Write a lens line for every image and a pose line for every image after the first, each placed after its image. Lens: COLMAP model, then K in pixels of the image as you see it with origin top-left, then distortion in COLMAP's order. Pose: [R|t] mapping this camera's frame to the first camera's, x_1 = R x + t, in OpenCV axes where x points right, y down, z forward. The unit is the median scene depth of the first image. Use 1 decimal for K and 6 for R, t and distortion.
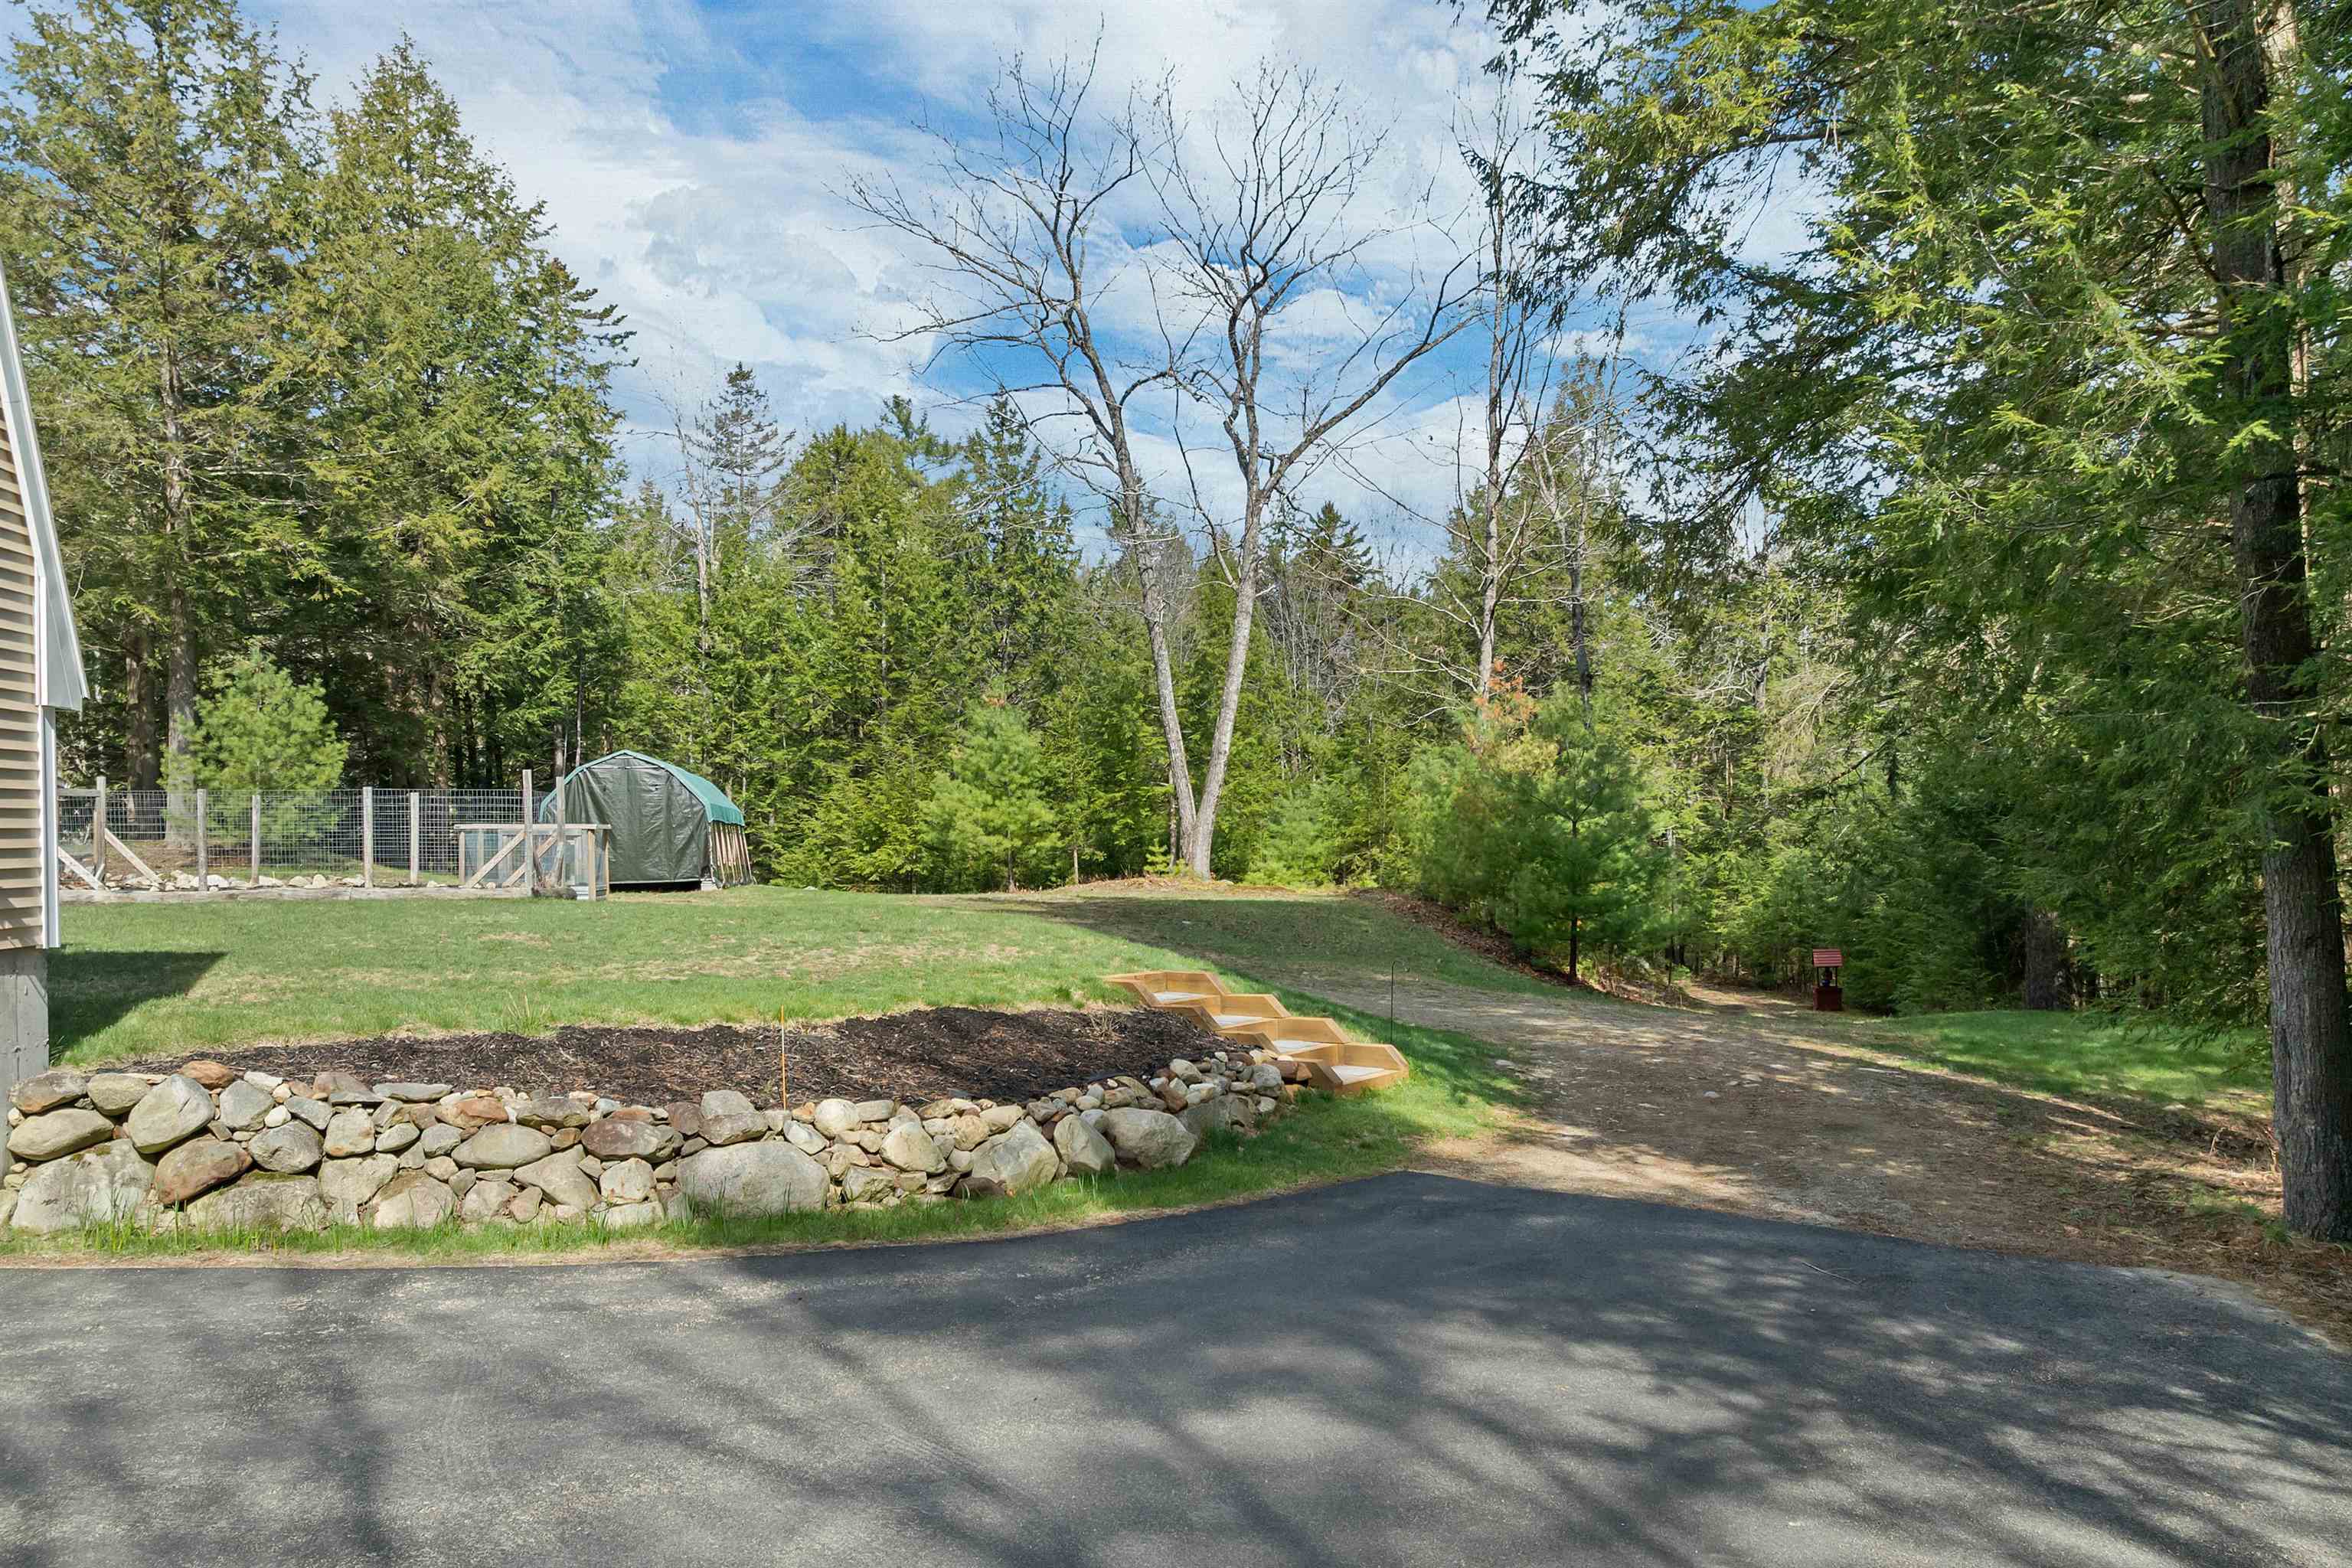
lens RADIAL K [[1687.7, 0, 1198.1], [0, 1687.7, 877.3], [0, 0, 1]] dist [-0.034838, 0.002982]
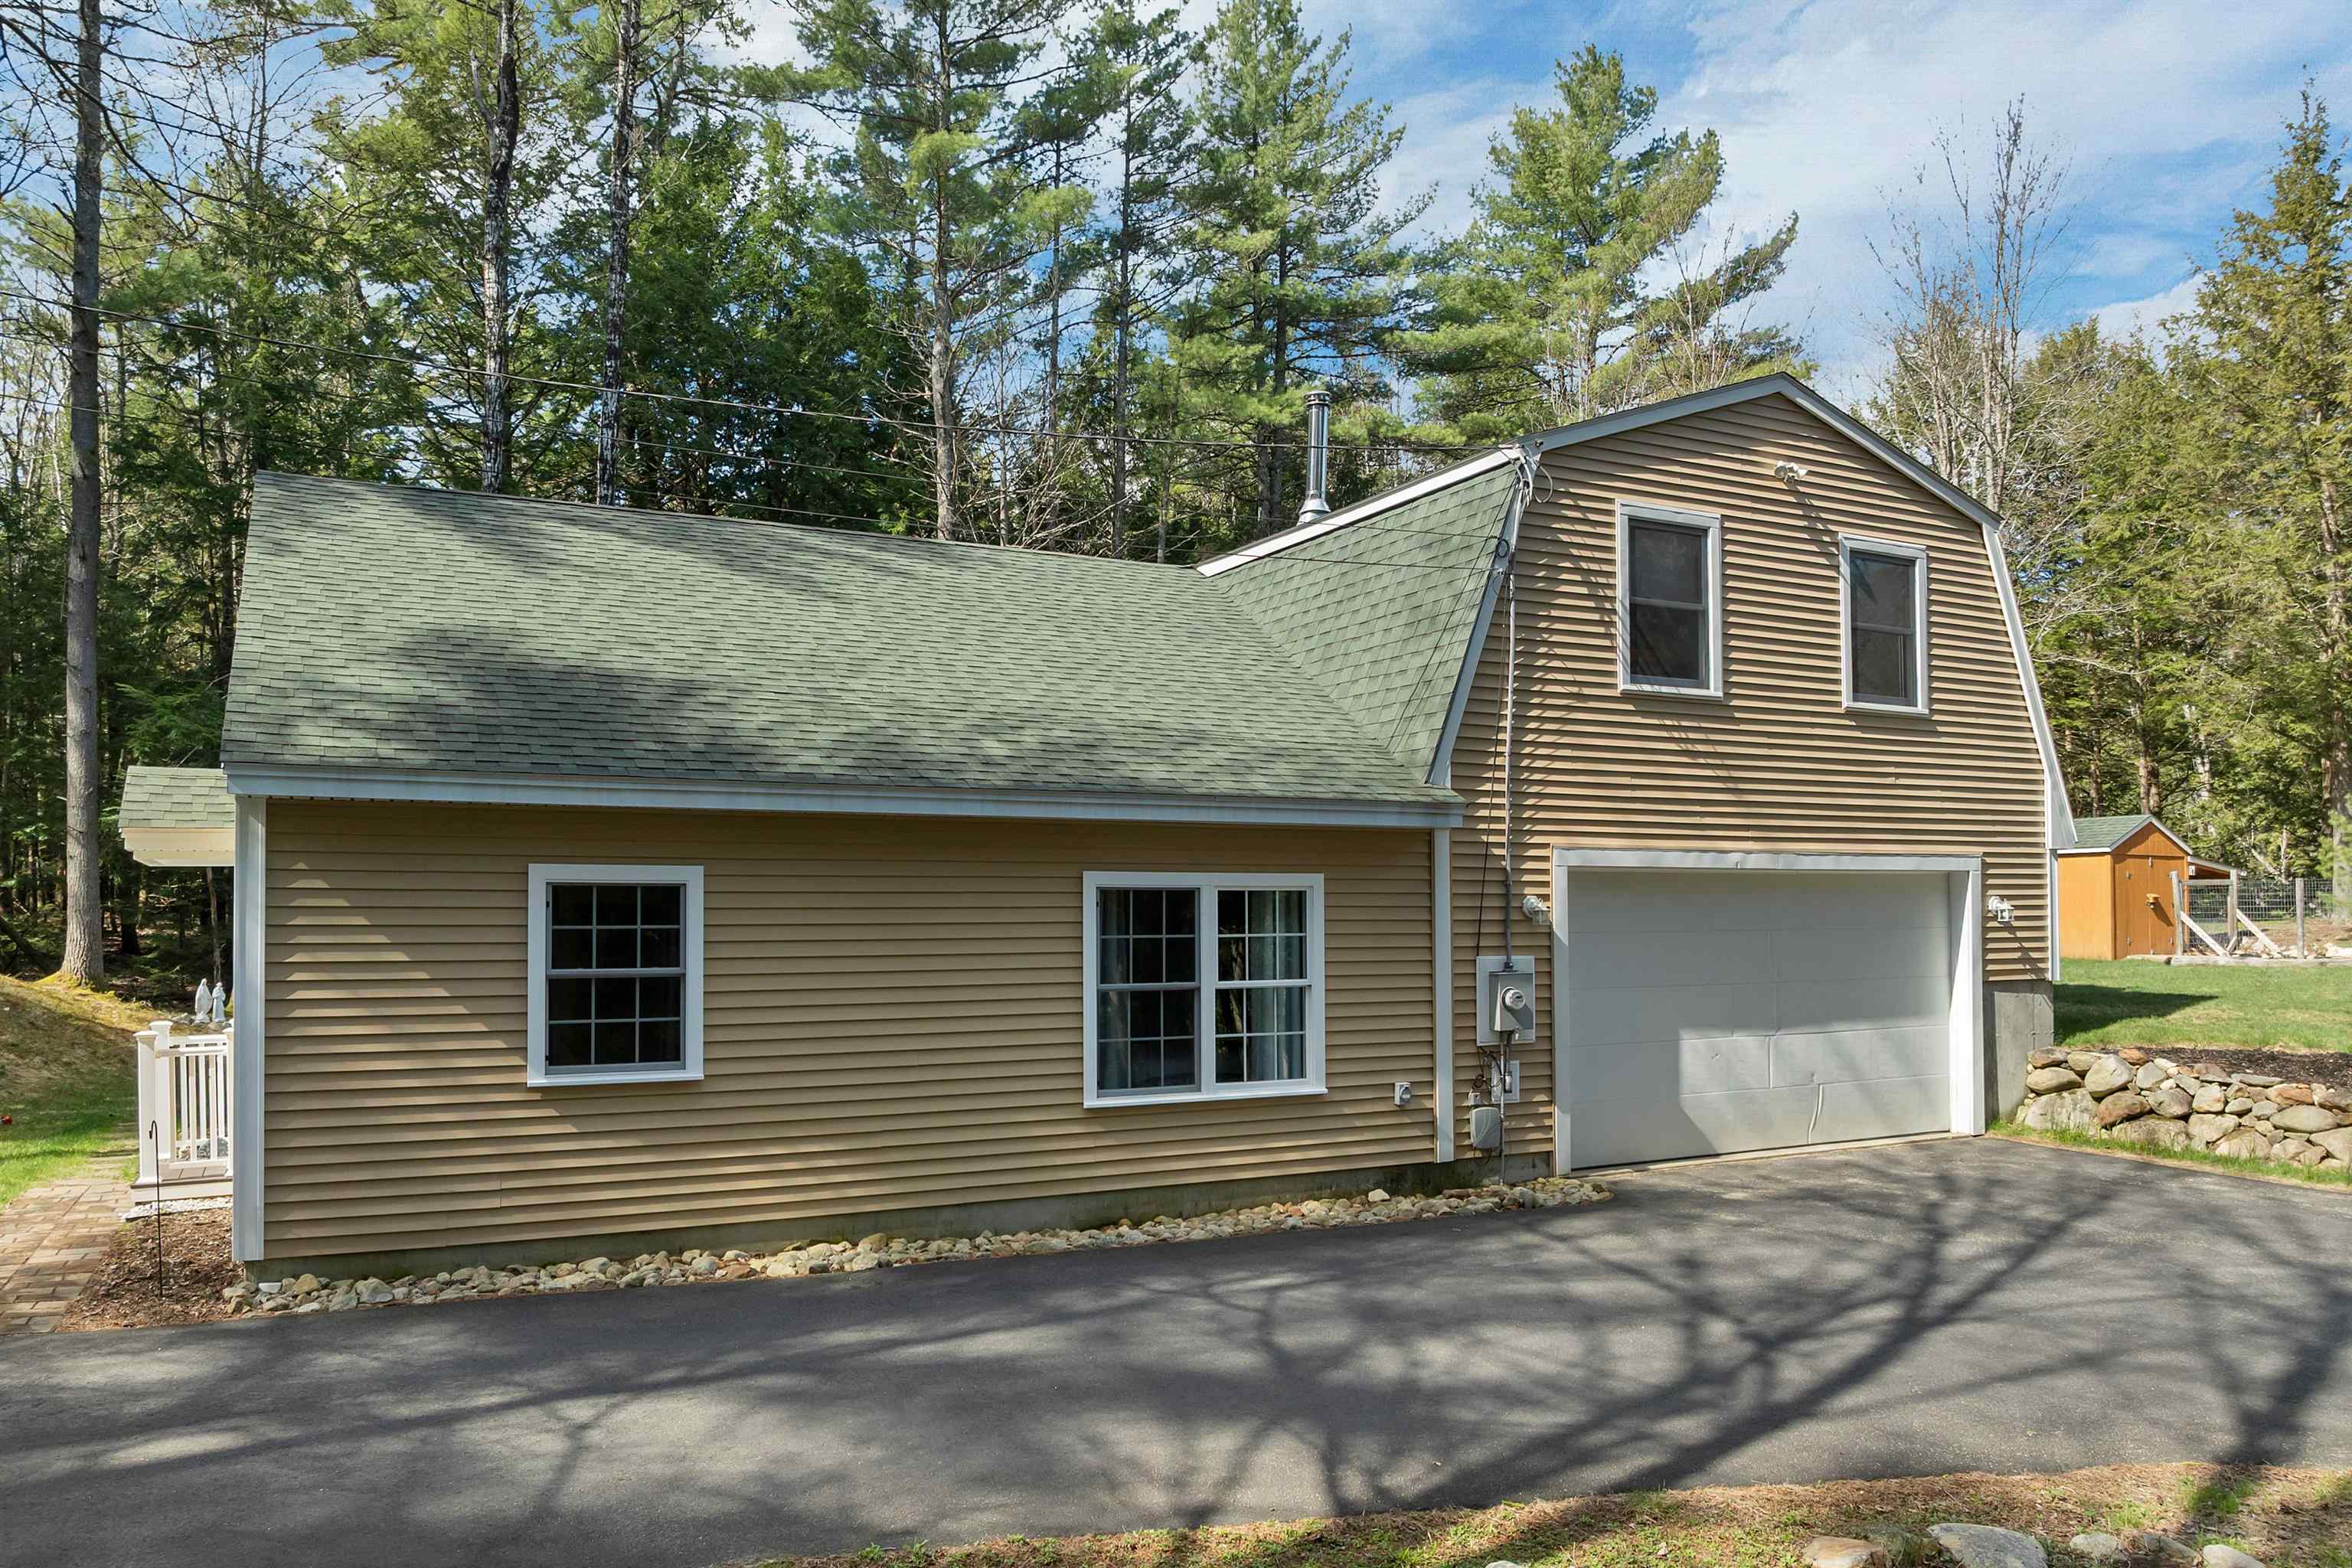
lens RADIAL K [[1687.7, 0, 1166.9], [0, 1687.7, 797.8], [0, 0, 1]] dist [-0.034838, 0.002982]
pose [[0.323825, -0.068389, -0.943642, 0.182521], [-0.019017, 0.996712, -0.078761, 0.001127], [0.945926, 0.043451, 0.321460, -0.129467]]
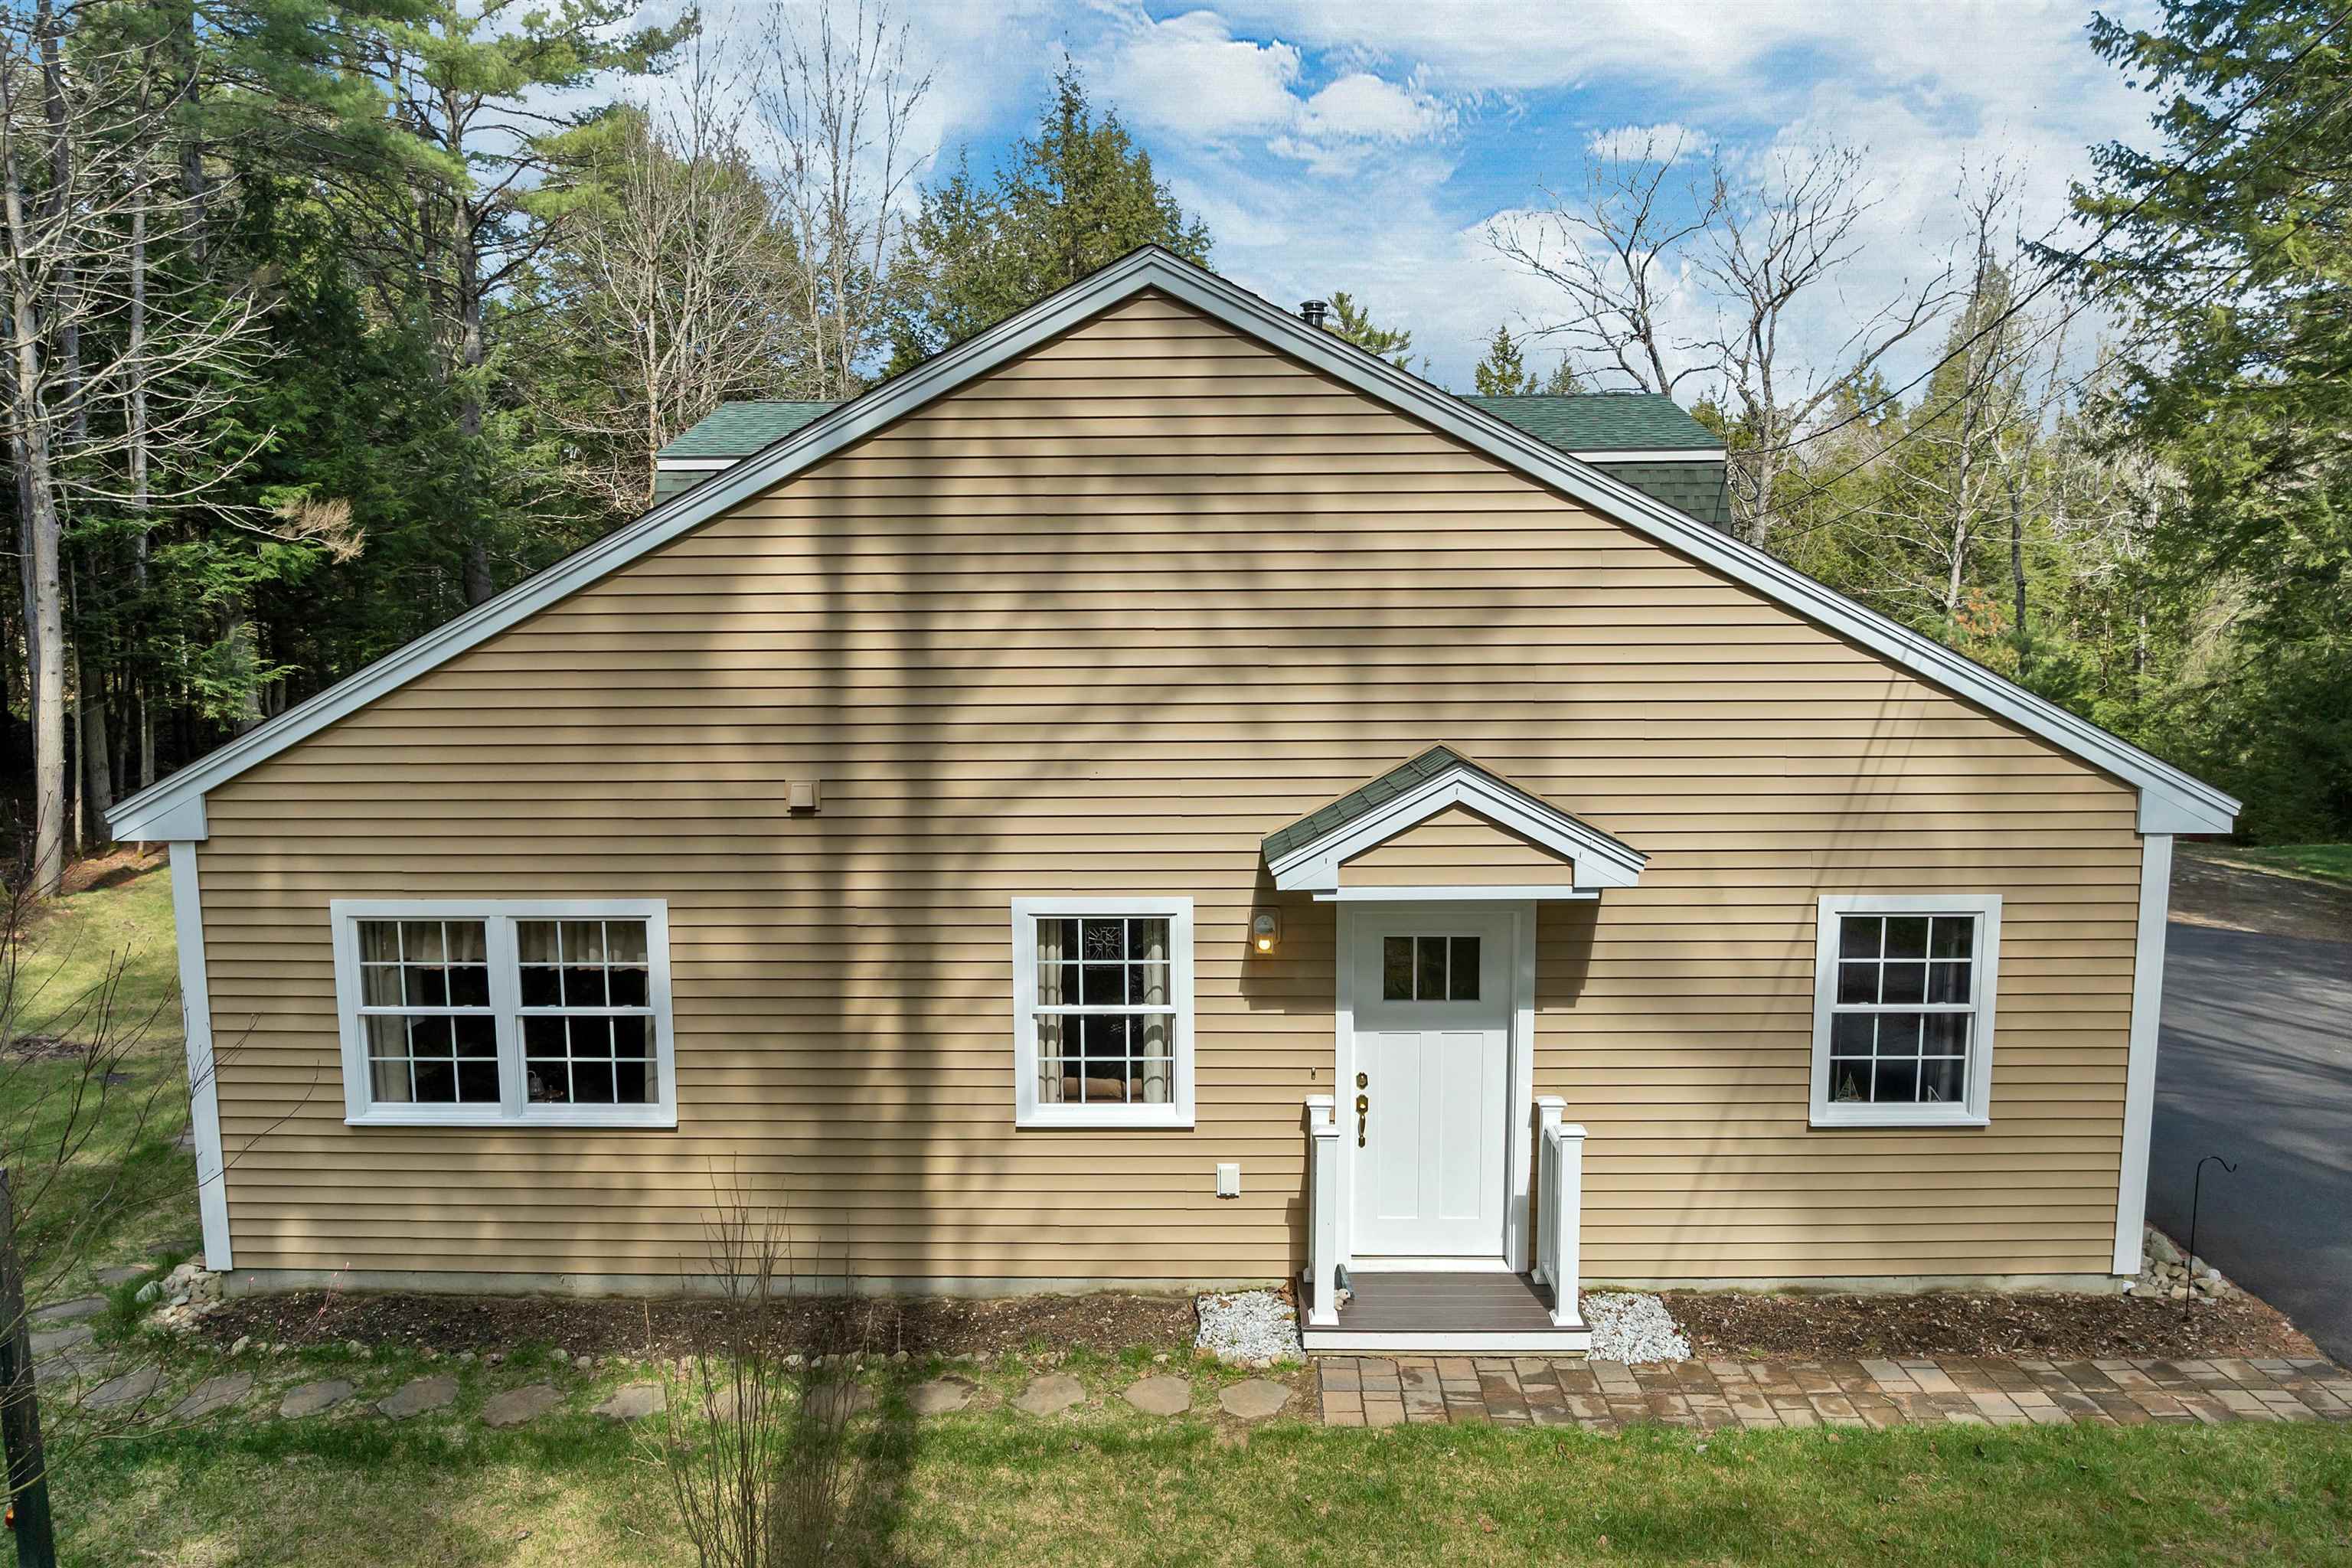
lens RADIAL K [[1687.7, 0, 1201.3], [0, 1687.7, 861.9], [0, 0, 1]] dist [-0.034838, 0.002982]
pose [[0.987050, 0.016294, -0.159583, -0.209621], [-0.000451, 0.995105, 0.098819, -0.035502], [0.160412, -0.097467, 0.982226, -0.446970]]
